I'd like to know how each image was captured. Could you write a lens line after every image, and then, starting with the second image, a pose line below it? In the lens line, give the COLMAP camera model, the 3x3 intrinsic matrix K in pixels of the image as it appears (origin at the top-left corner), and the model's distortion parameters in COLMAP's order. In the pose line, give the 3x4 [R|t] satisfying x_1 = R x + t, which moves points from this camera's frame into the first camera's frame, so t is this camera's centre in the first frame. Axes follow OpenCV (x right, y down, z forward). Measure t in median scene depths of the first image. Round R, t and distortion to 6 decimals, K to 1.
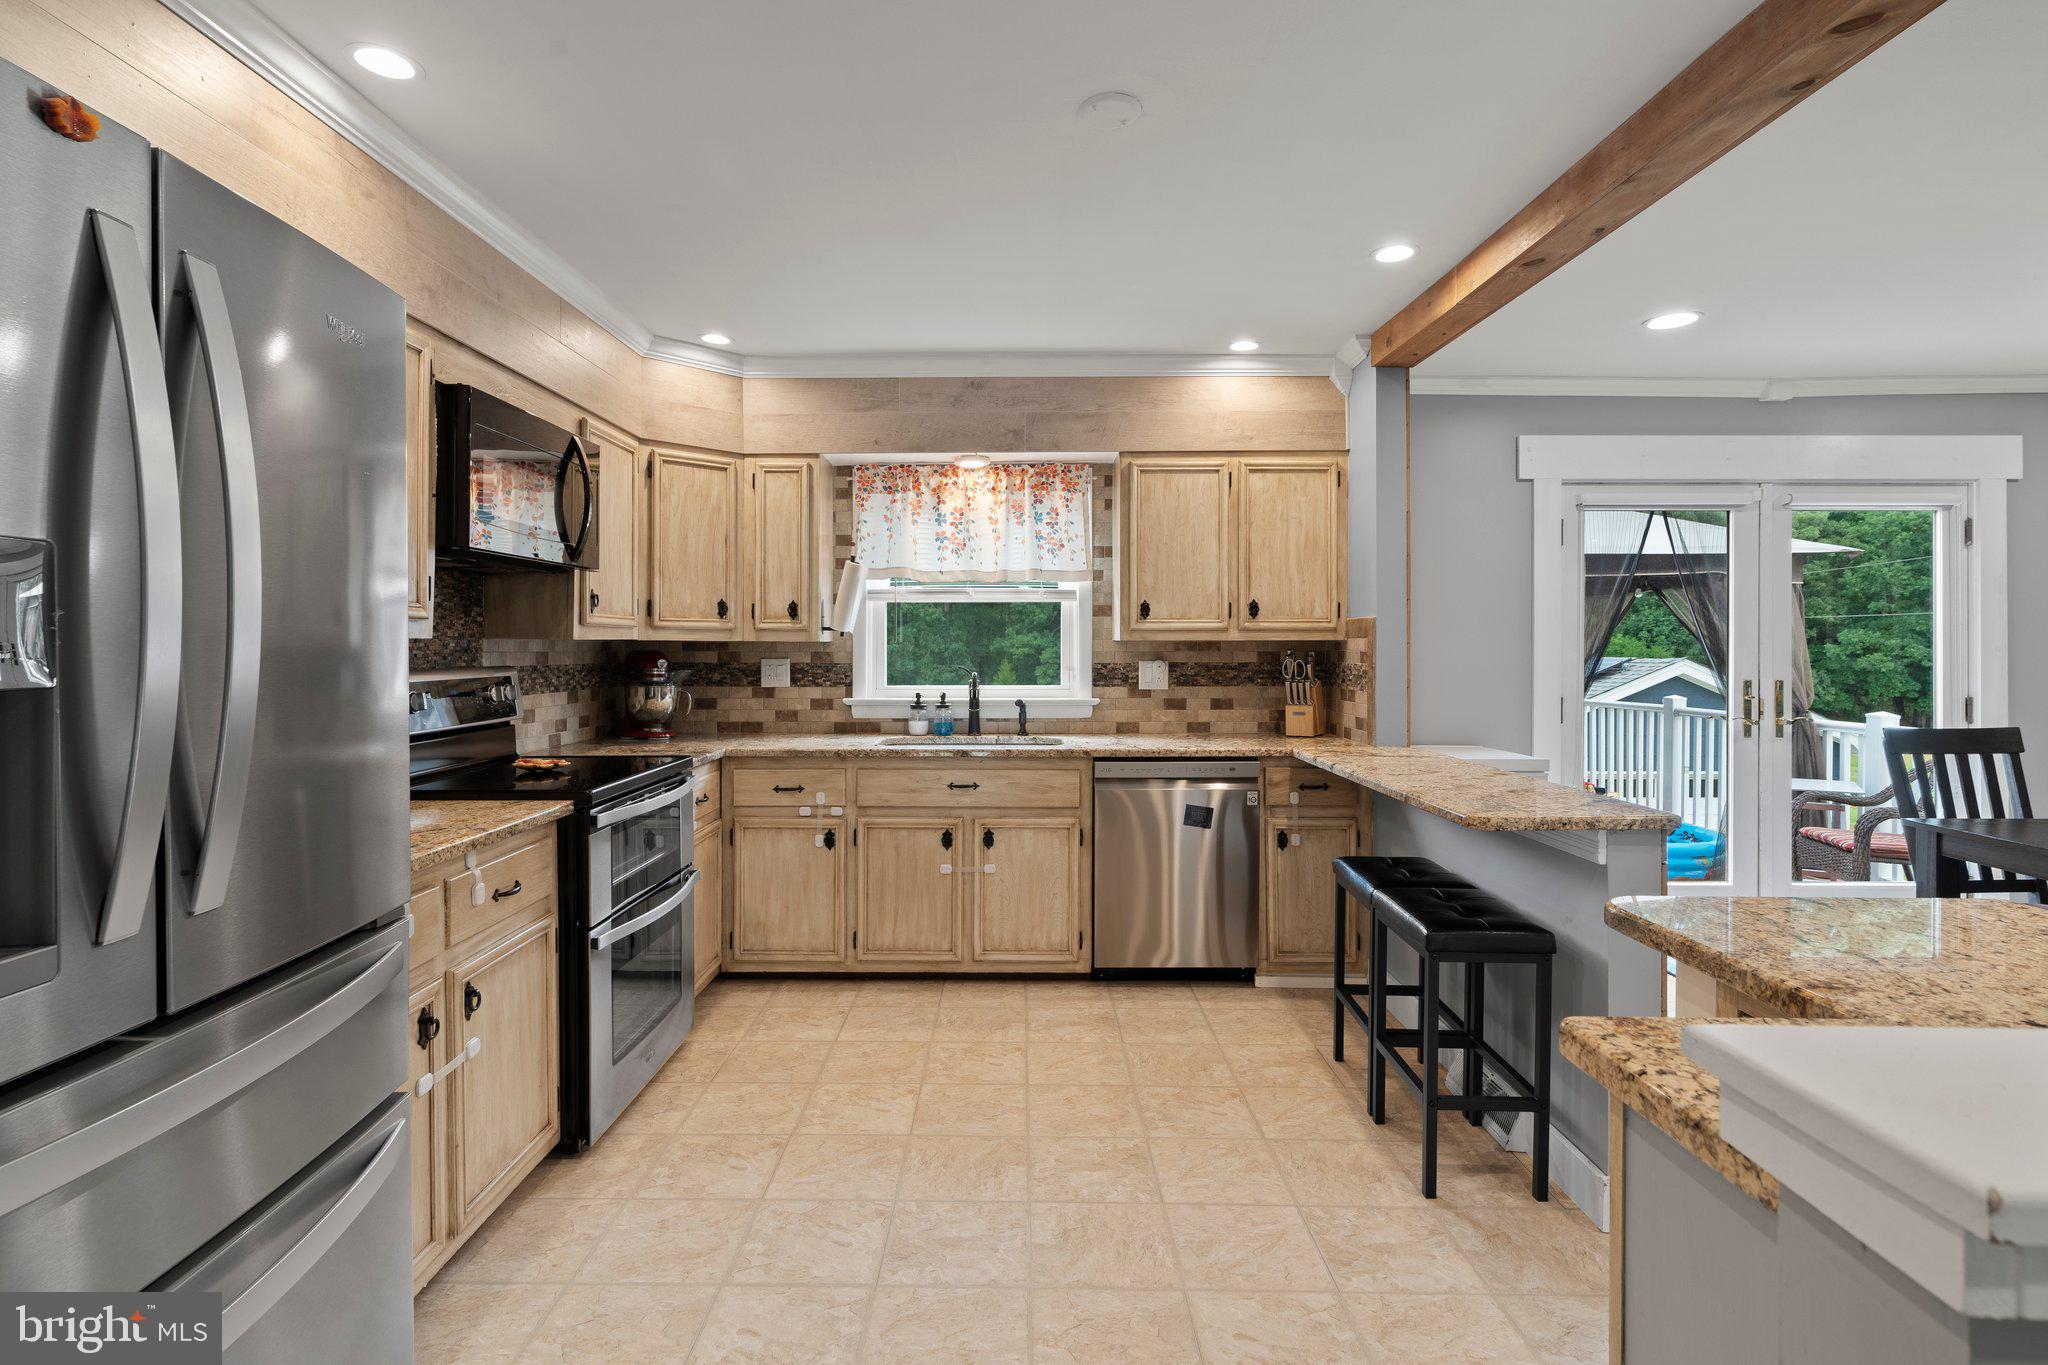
lens RADIAL K [[964.1, 0, 1032.5], [0, 964.1, 682.1], [0, 0, 1]] dist [-0.016883, 0.006989]
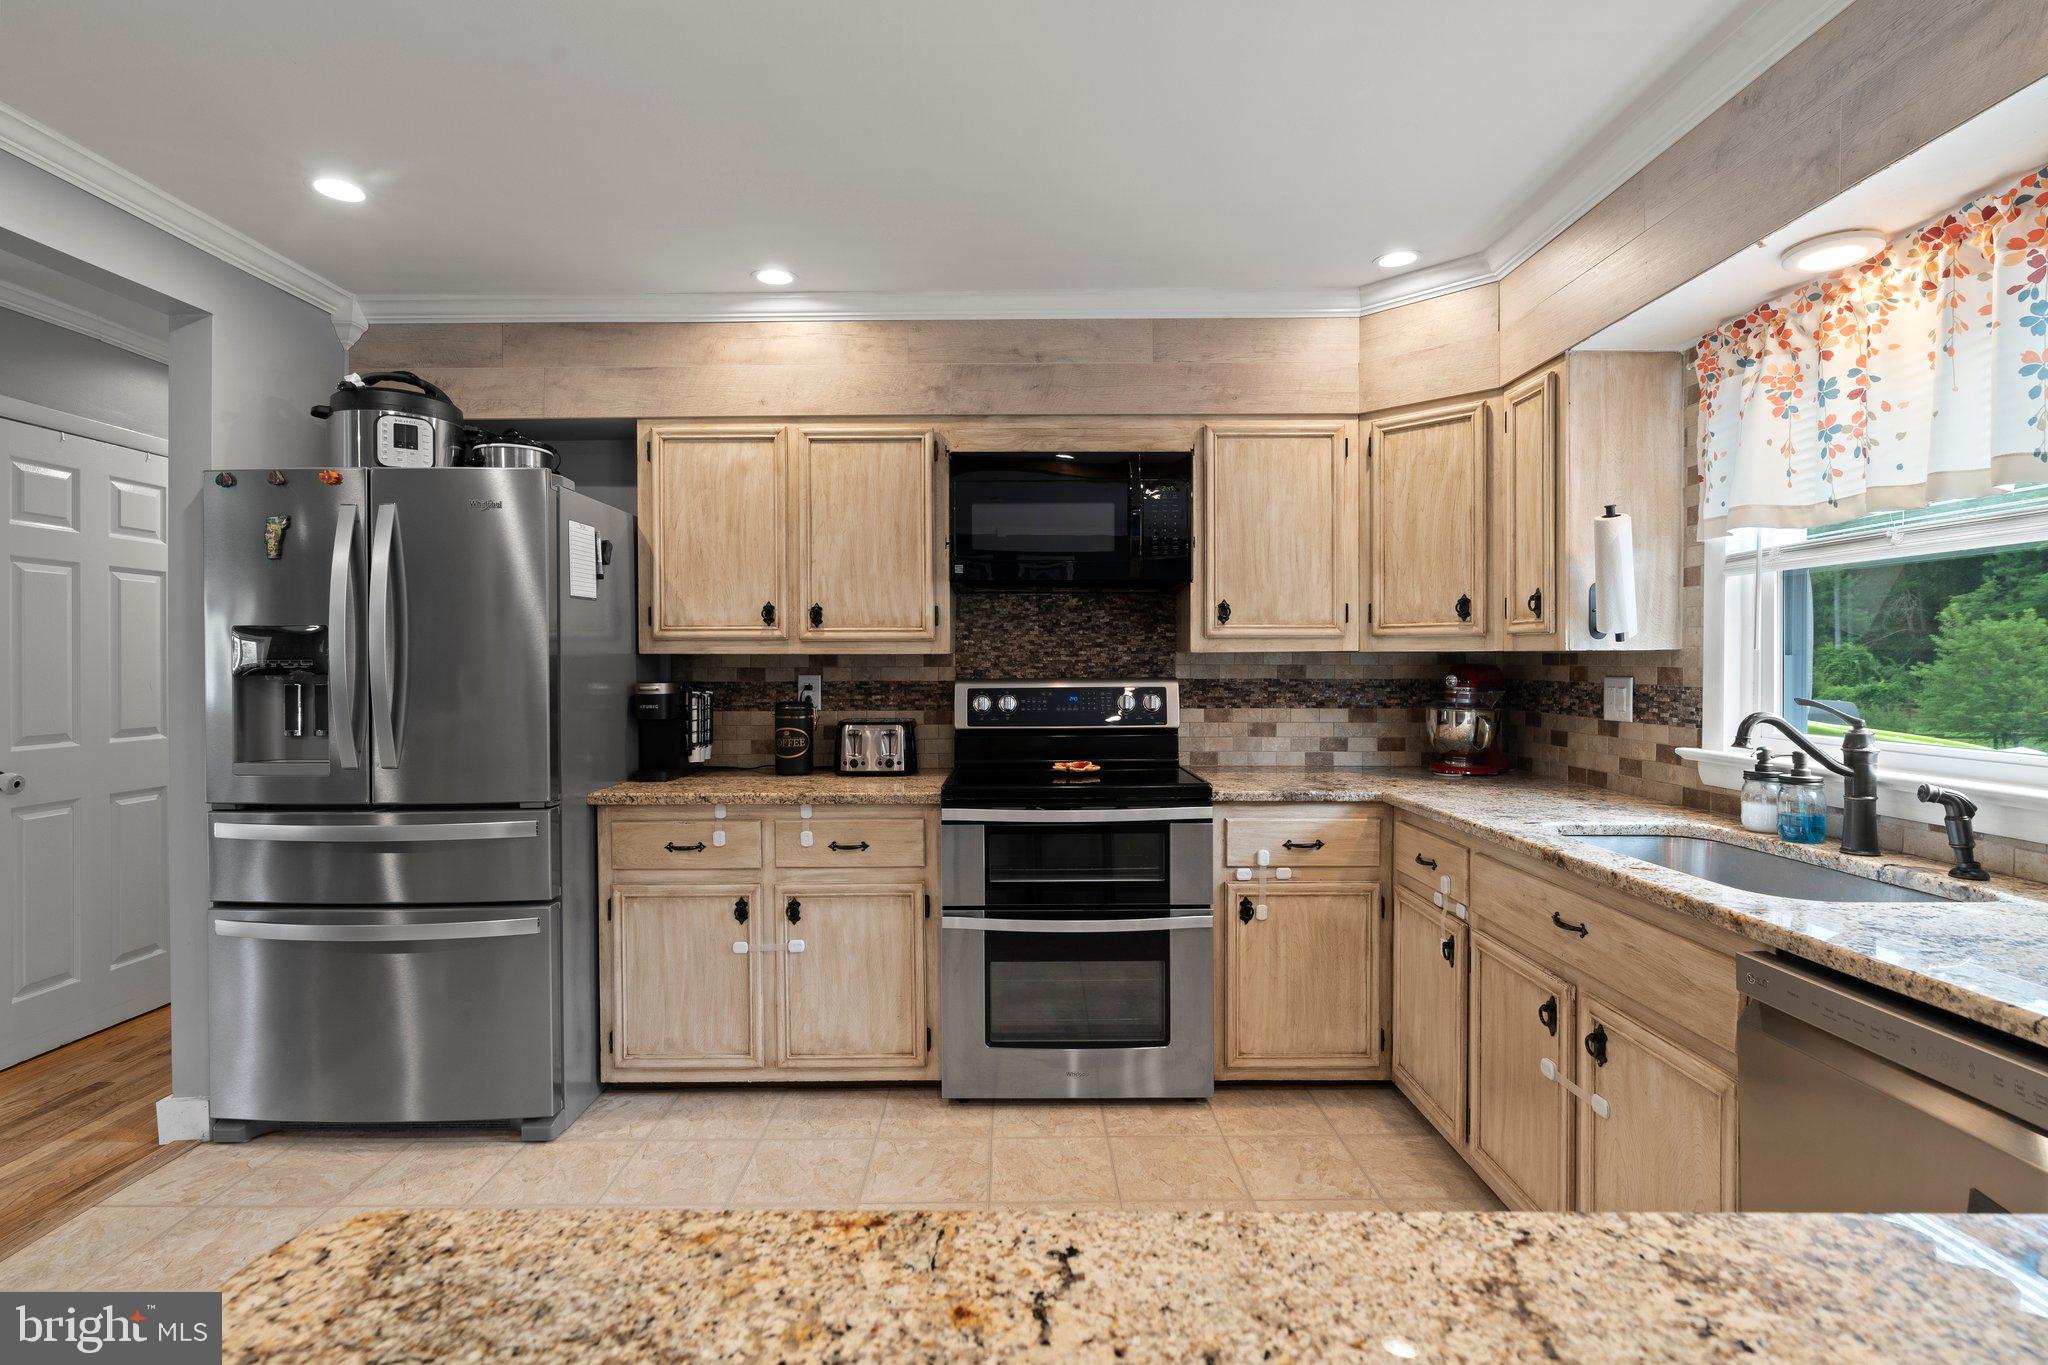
lens RADIAL K [[964.1, 0, 1032.5], [0, 964.1, 682.1], [0, 0, 1]] dist [-0.016883, 0.006989]
pose [[0.037960, 0.020306, -0.999073, 0.371784], [-0.034487, 0.999225, 0.018999, -0.019997], [0.998684, 0.033734, 0.038631, 0.593626]]
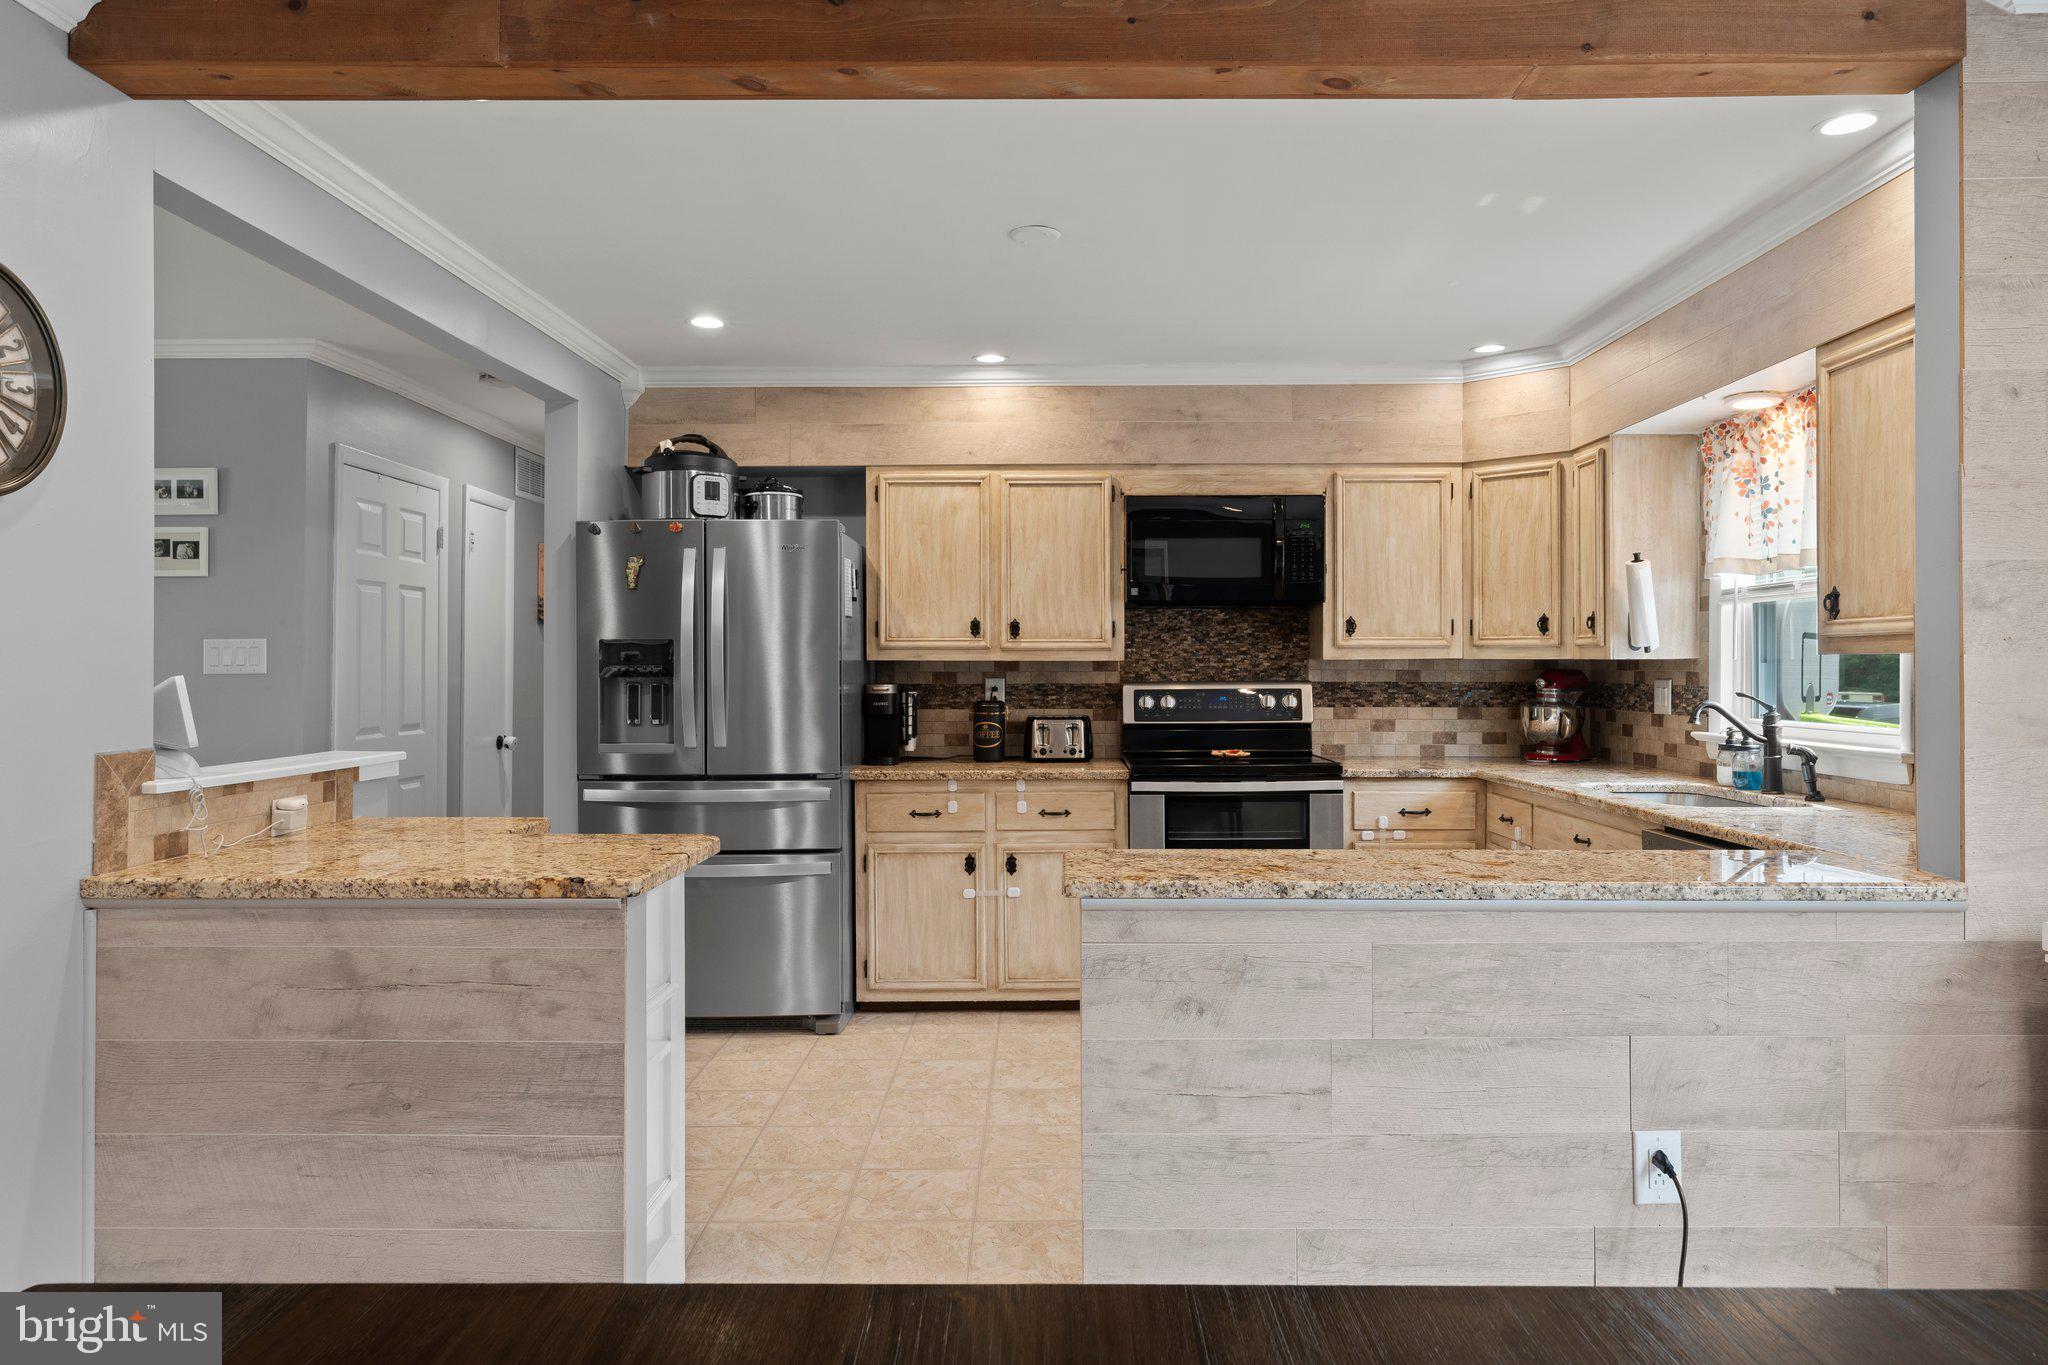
lens RADIAL K [[1307.9, 0, 1074.8], [0, 1307.9, 678.7], [0, 0, 1]] dist [-0.006698, -0.003773]
pose [[0.033830, 0.009607, -0.999381, 0.852161], [-0.035172, 0.999346, 0.008416, -0.017215], [0.998809, 0.034865, 0.034146, 0.468875]]
